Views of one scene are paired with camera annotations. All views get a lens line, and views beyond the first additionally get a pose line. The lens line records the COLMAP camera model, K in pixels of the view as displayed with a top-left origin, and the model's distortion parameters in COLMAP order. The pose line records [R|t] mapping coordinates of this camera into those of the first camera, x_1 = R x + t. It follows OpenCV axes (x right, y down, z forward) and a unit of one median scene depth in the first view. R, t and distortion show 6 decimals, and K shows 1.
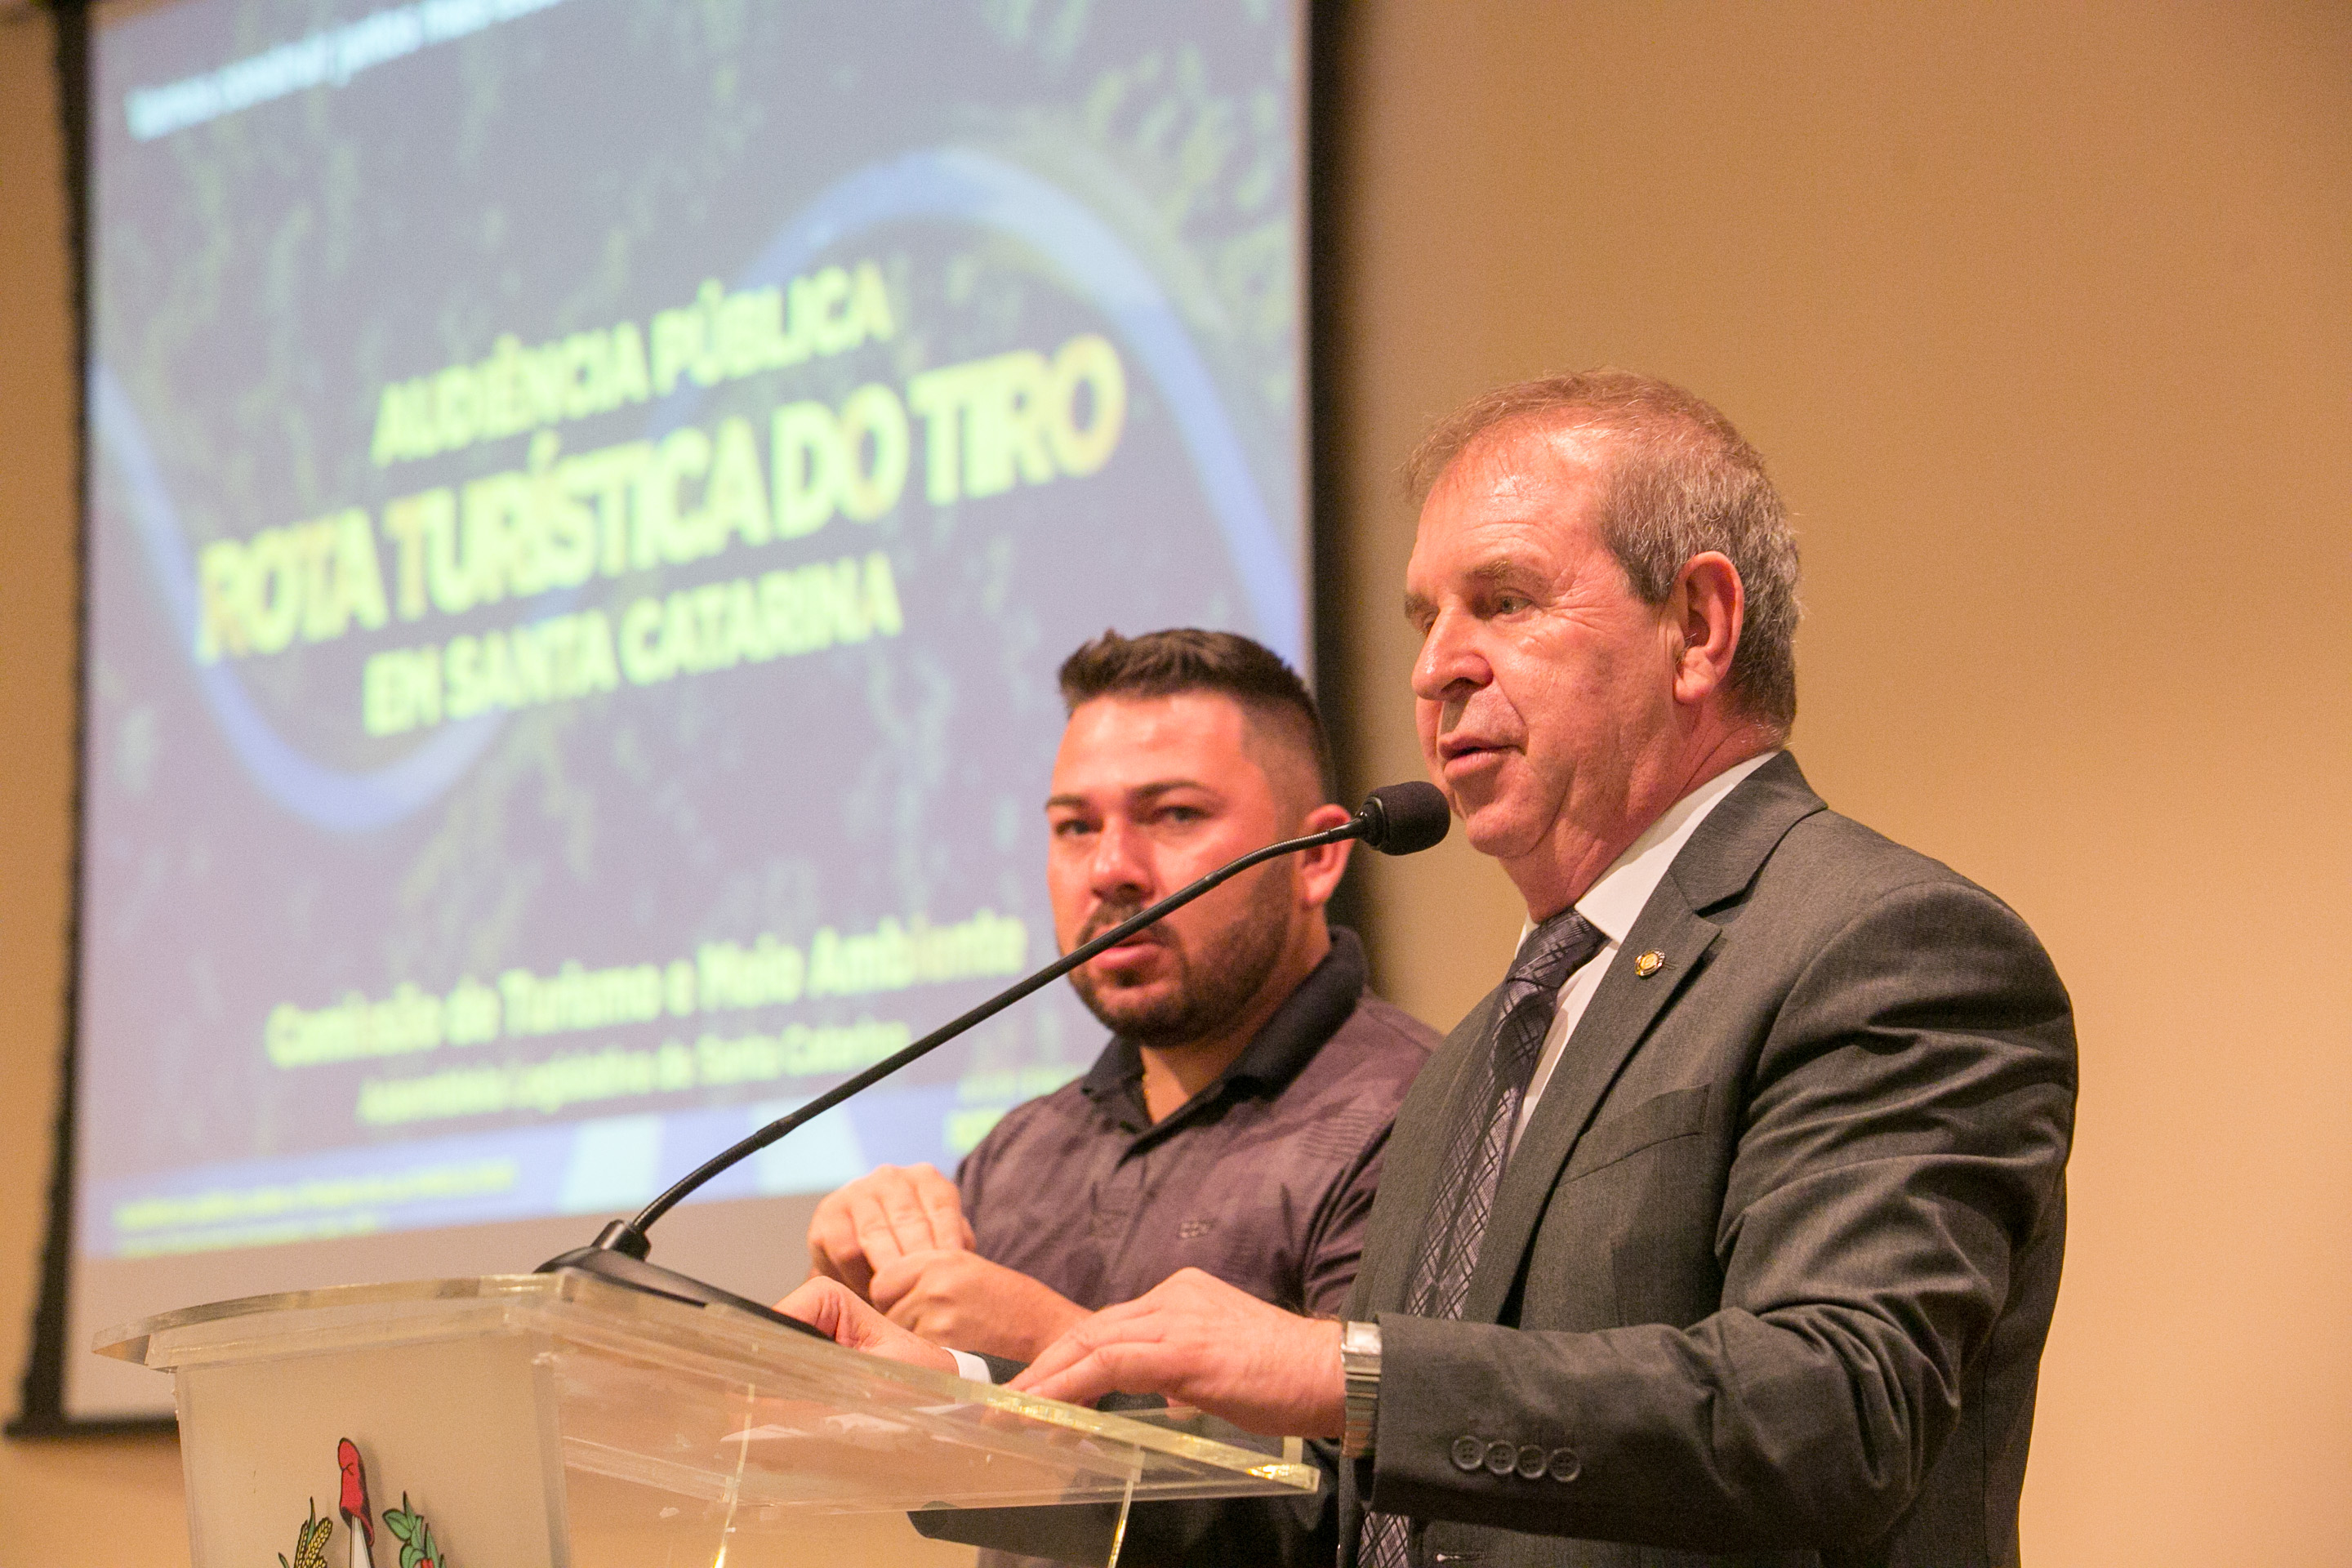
lens RADIAL K [[6372.5, 0, 1178.0], [0, 6372.5, 780.7], [0, 0, 1]] dist [0.021543, 0.000000]
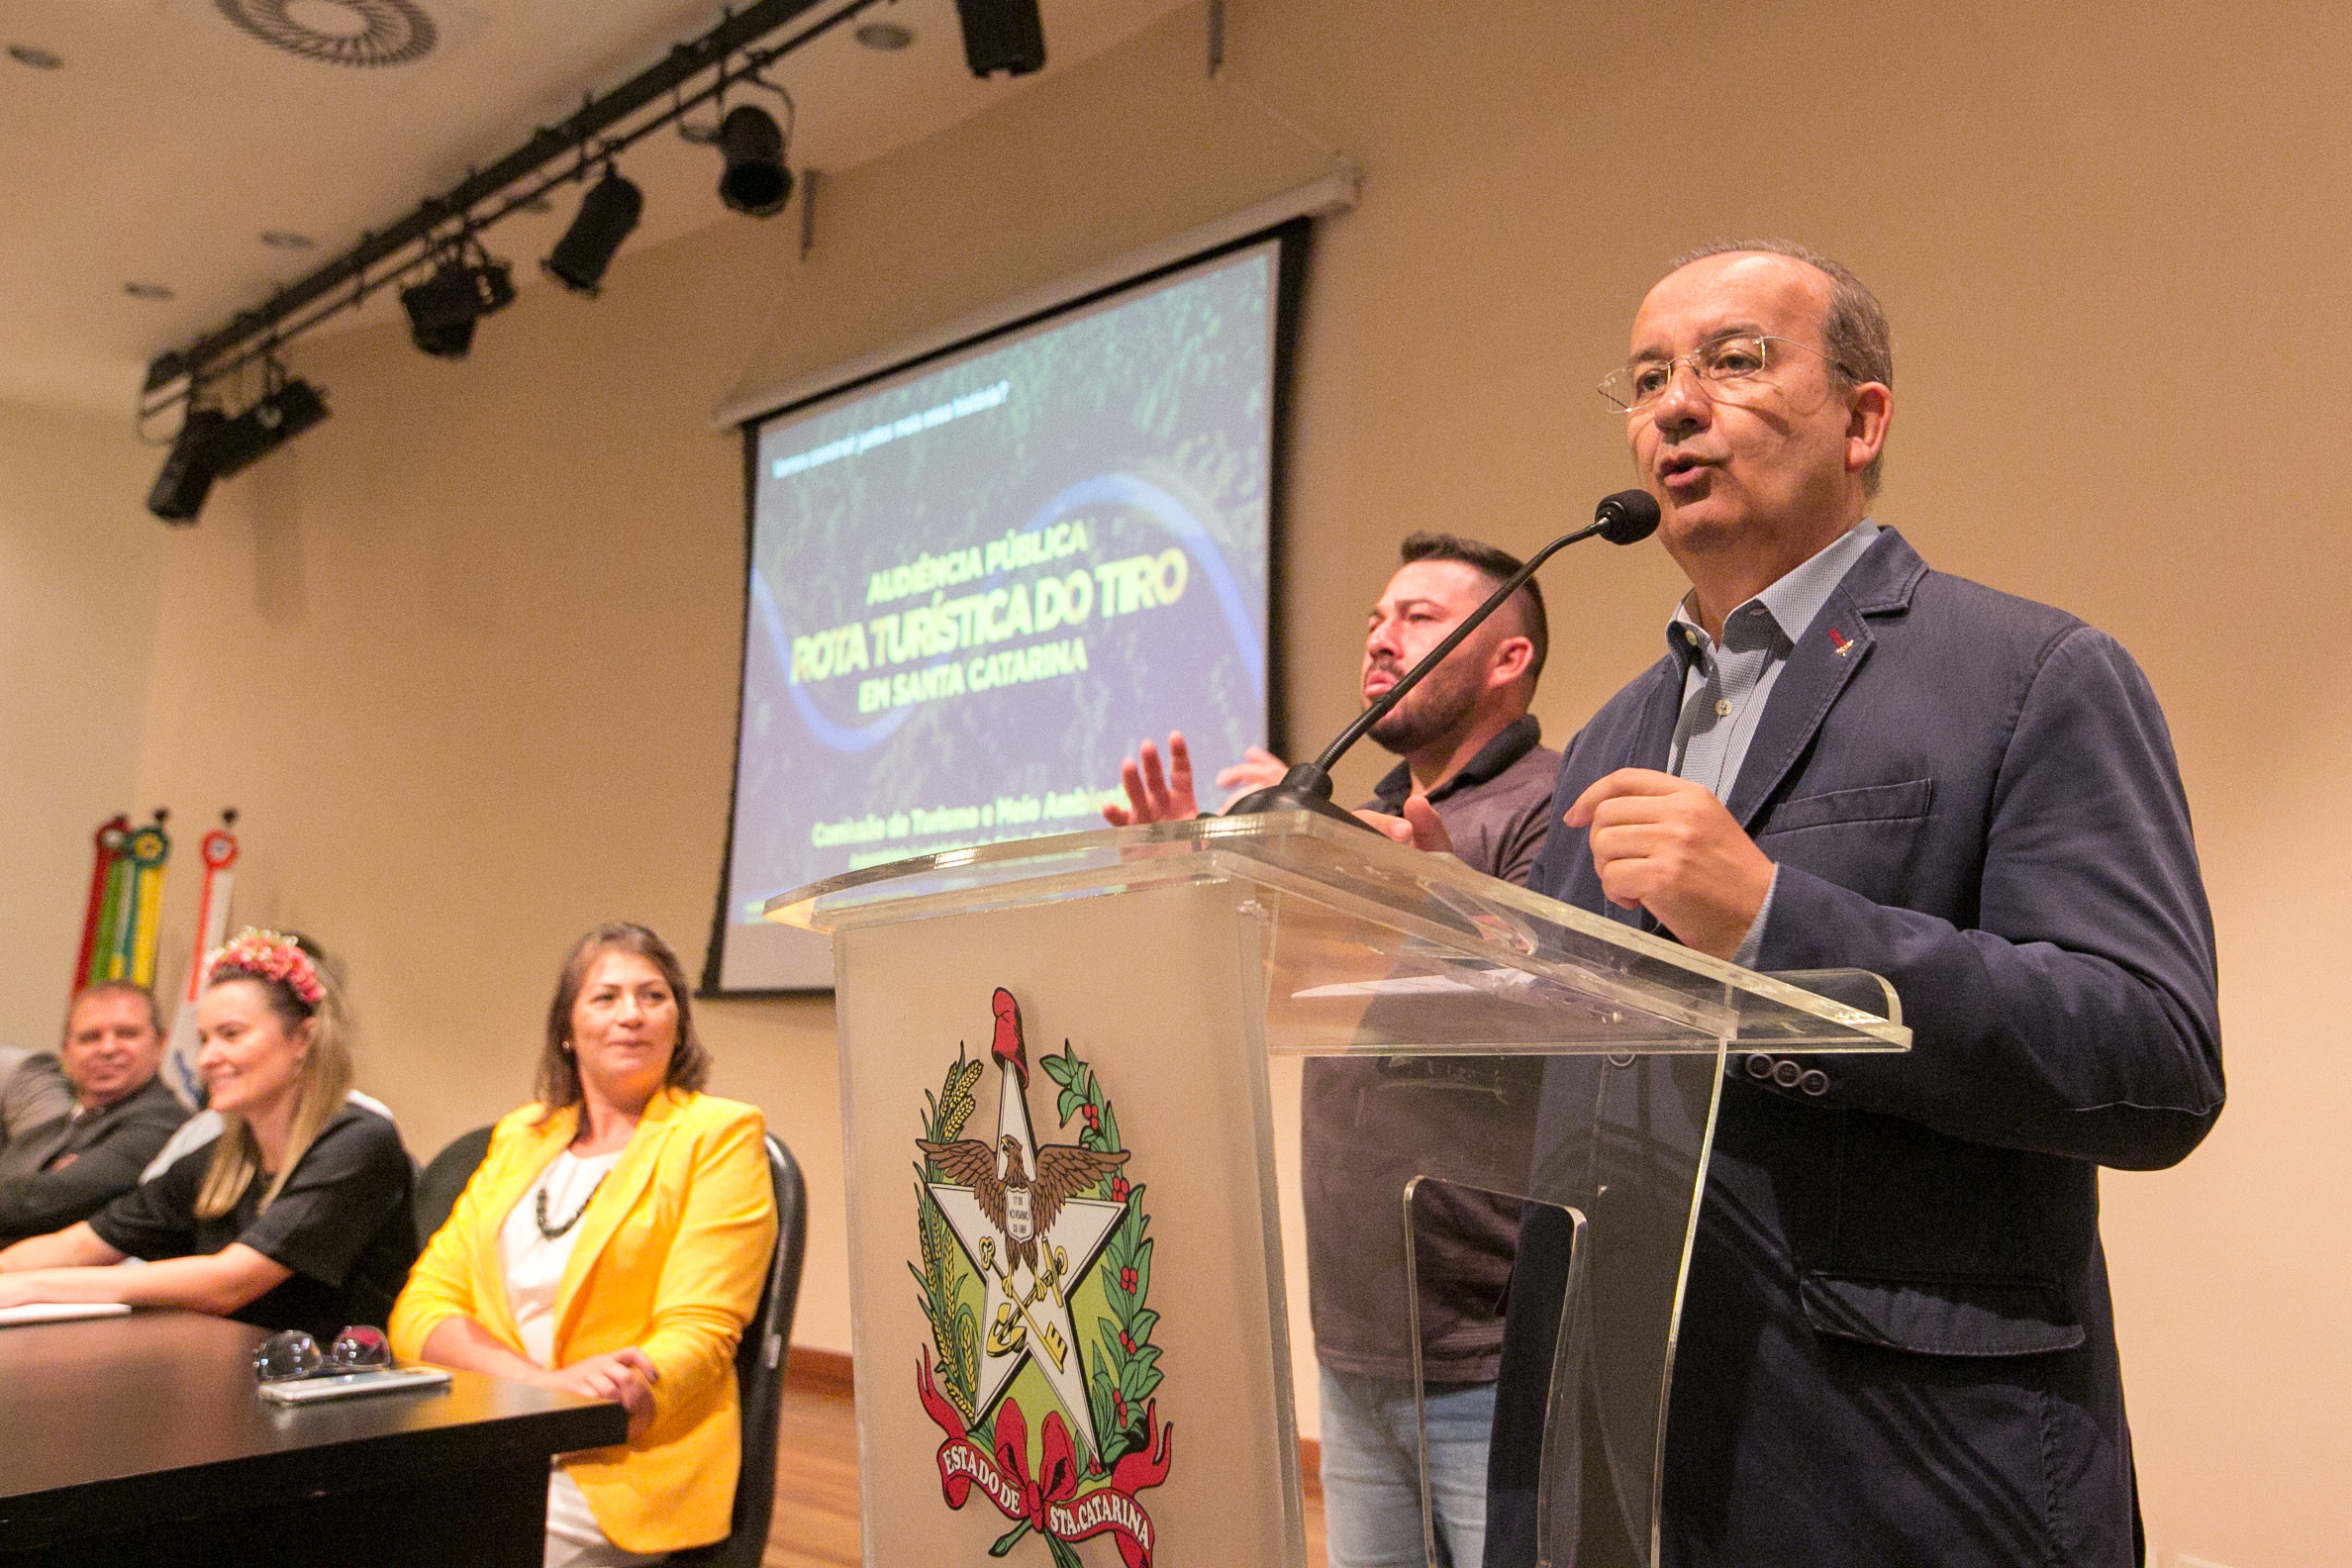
lens RADIAL K [[2010.8, 0, 1301.9], [0, 2010.8, 639.4], [0, 0, 1]] dist [-0.013818, 0.038174]
pose [[0.994078, 0.037924, 0.101837, -0.039064], [-0.029733, 0.996288, -0.080785, 0.023744], [-0.104522, 0.077278, 0.991516, 0.219388]]
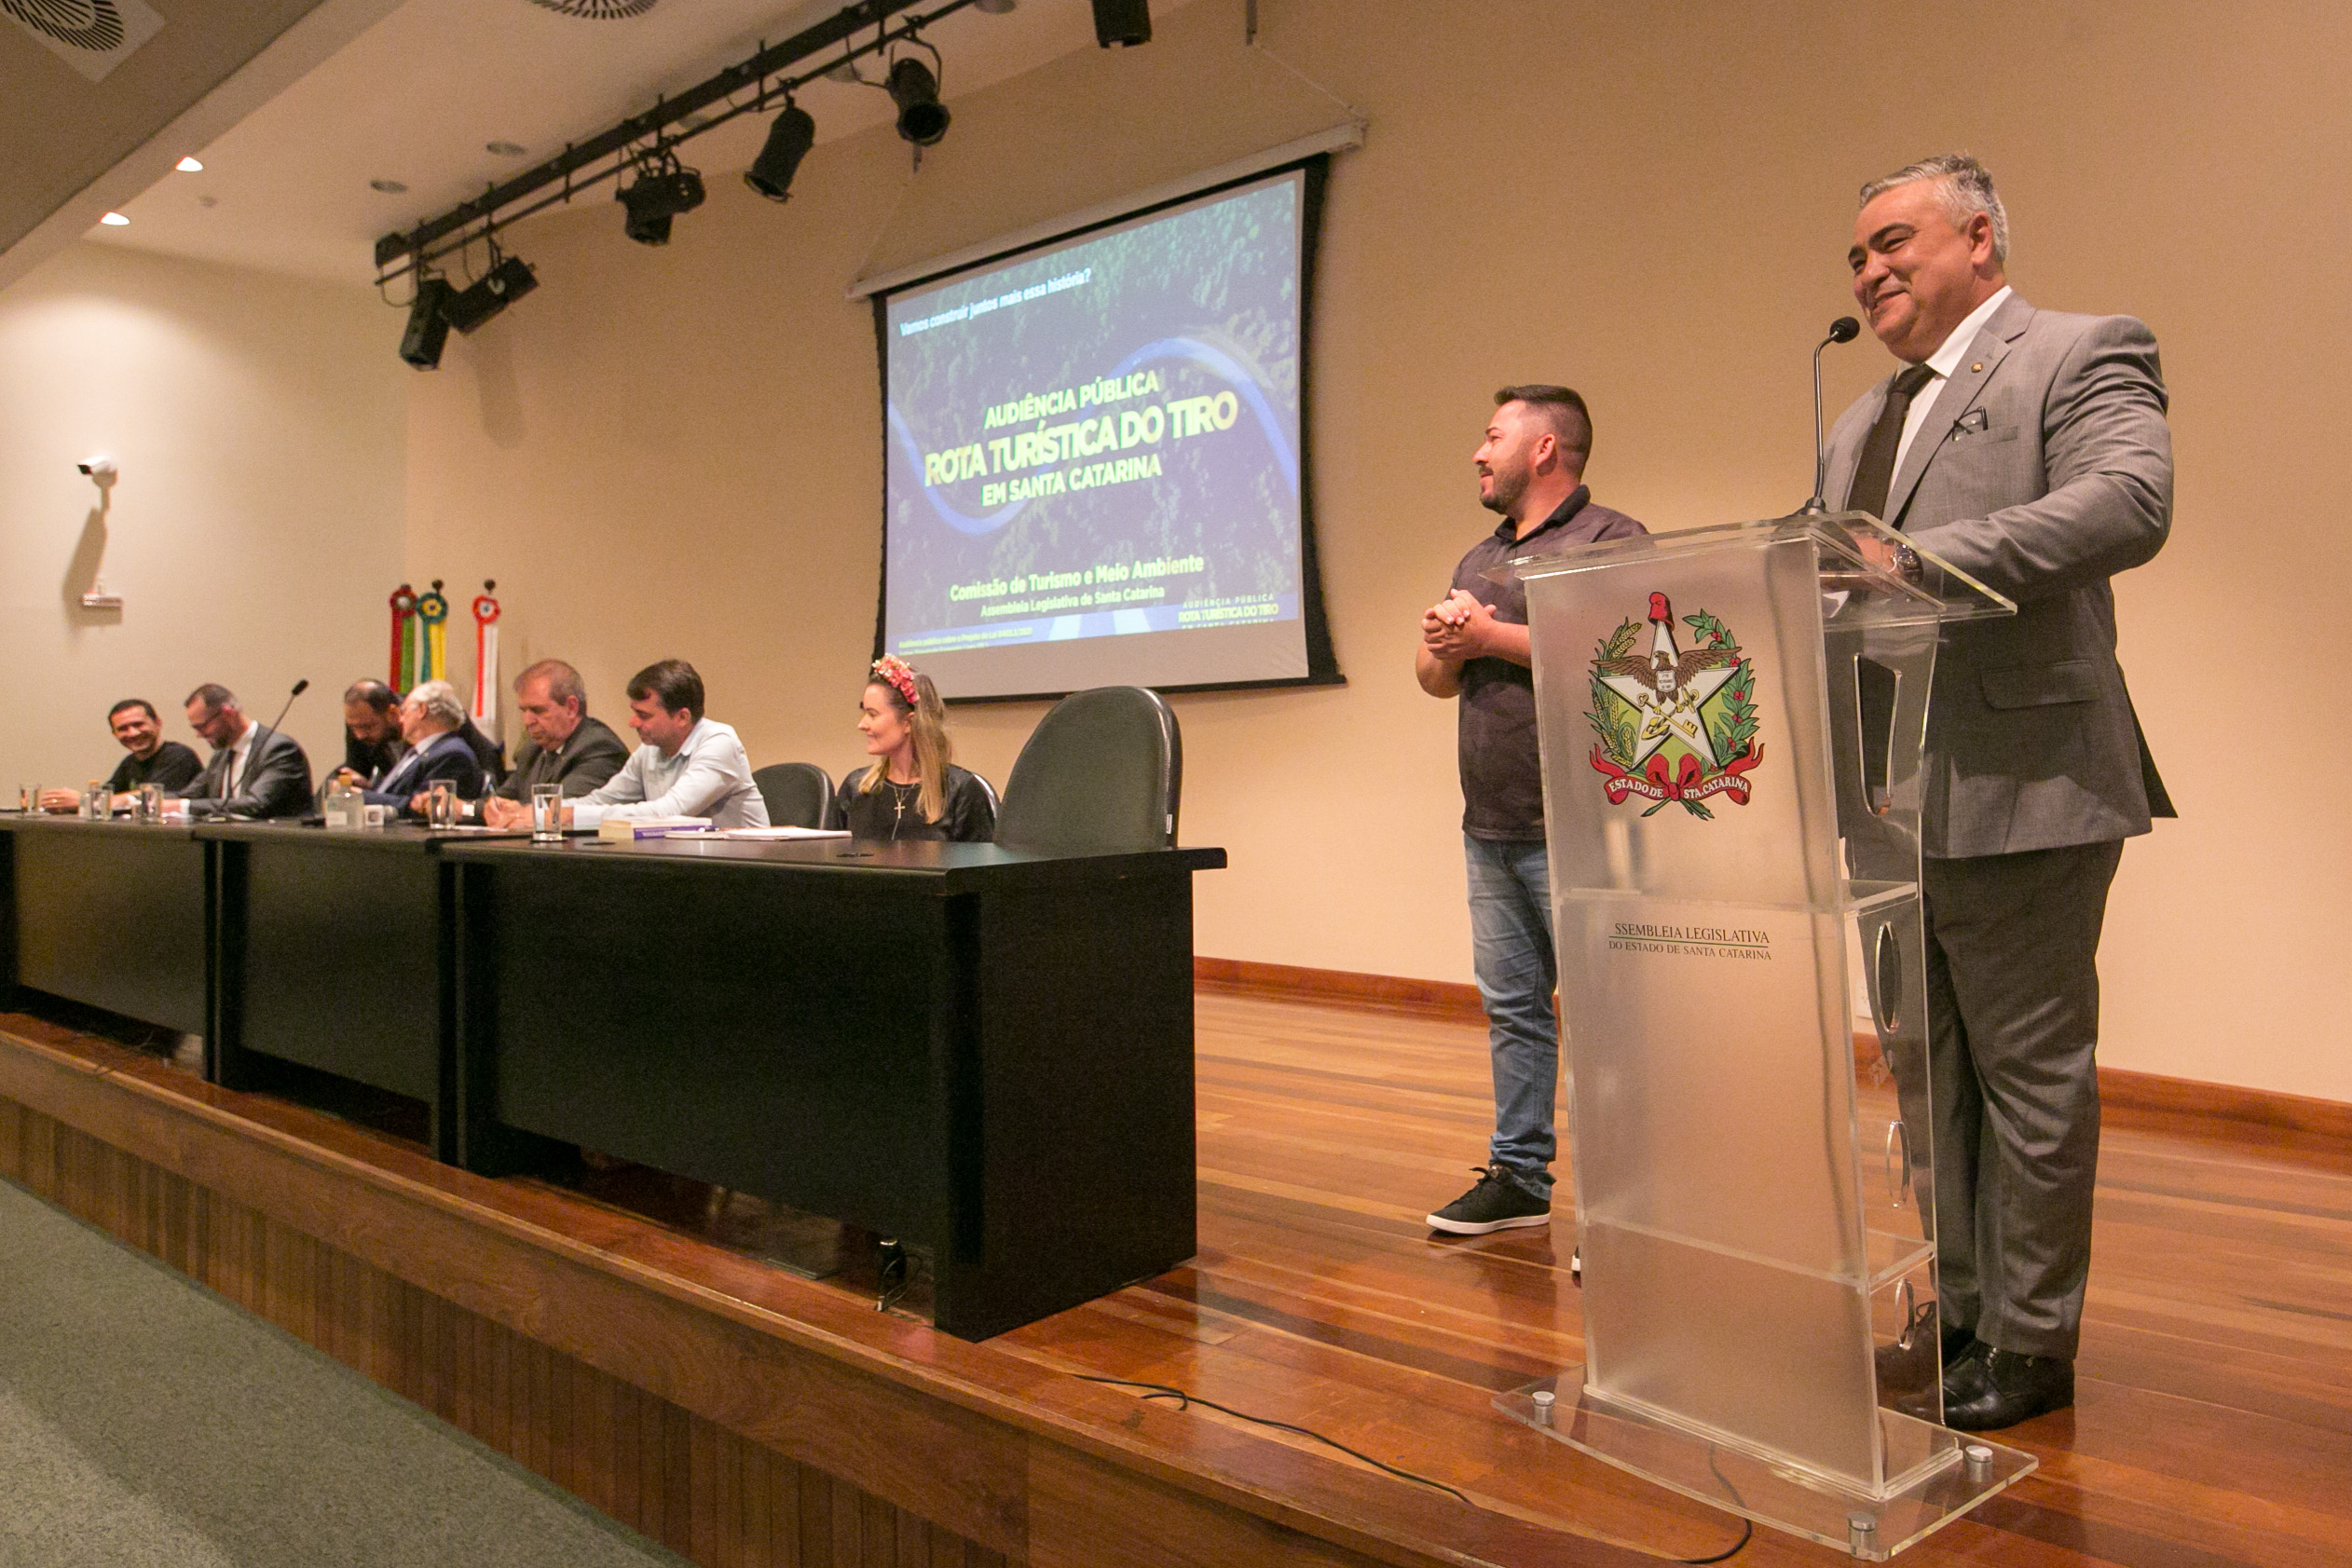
lens RADIAL K [[1544.4, 0, 1252.0], [0, 1544.4, 748.8], [0, 0, 1]] dist [-0.031540, 0.025659]
pose [[0.984032, 0.008422, 0.177794, -0.139358], [-0.027035, 0.994363, 0.102529, 0.036619], [-0.175928, -0.105698, 0.978712, 0.132720]]
